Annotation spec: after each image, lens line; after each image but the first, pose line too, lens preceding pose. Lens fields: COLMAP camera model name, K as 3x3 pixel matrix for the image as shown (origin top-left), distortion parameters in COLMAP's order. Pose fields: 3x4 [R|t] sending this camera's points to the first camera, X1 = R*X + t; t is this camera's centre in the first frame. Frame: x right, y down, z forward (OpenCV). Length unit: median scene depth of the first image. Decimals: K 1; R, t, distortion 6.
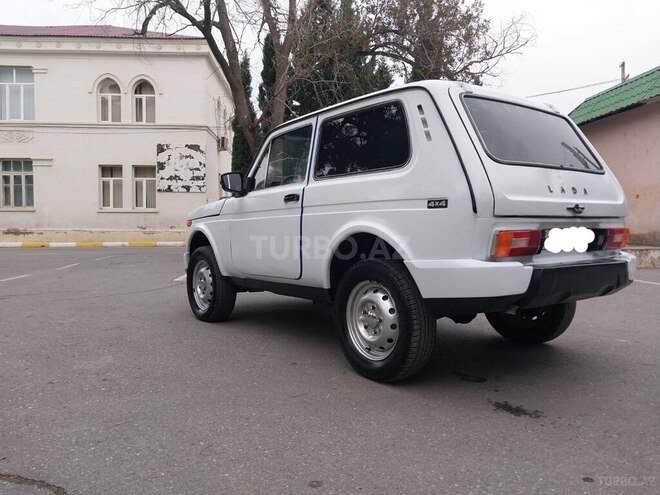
lens RADIAL K [[517.2, 0, 326.2], [0, 517.2, 248.0], [0, 0, 1]] dist [0.003761, 0.005898]
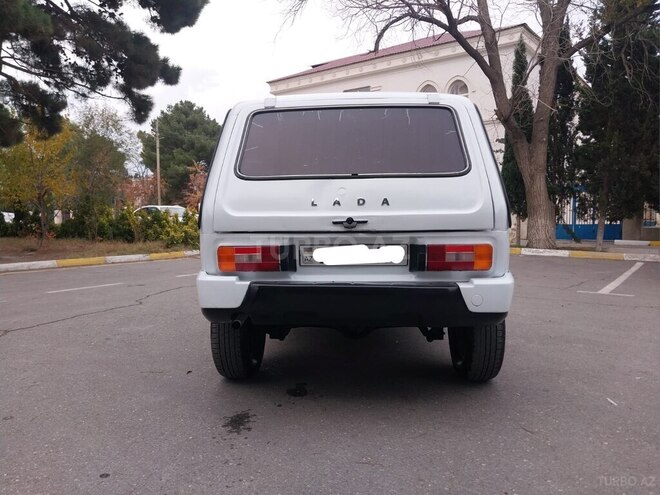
lens RADIAL K [[518.9, 0, 328.9], [0, 518.9, 237.9], [0, 0, 1]] dist [0.009392, -0.000302]
pose [[0.770369, 0.022555, -0.637199, 1.040561], [-0.025741, 0.999660, 0.004264, -0.053004], [0.637078, 0.013117, 0.770688, 0.291344]]
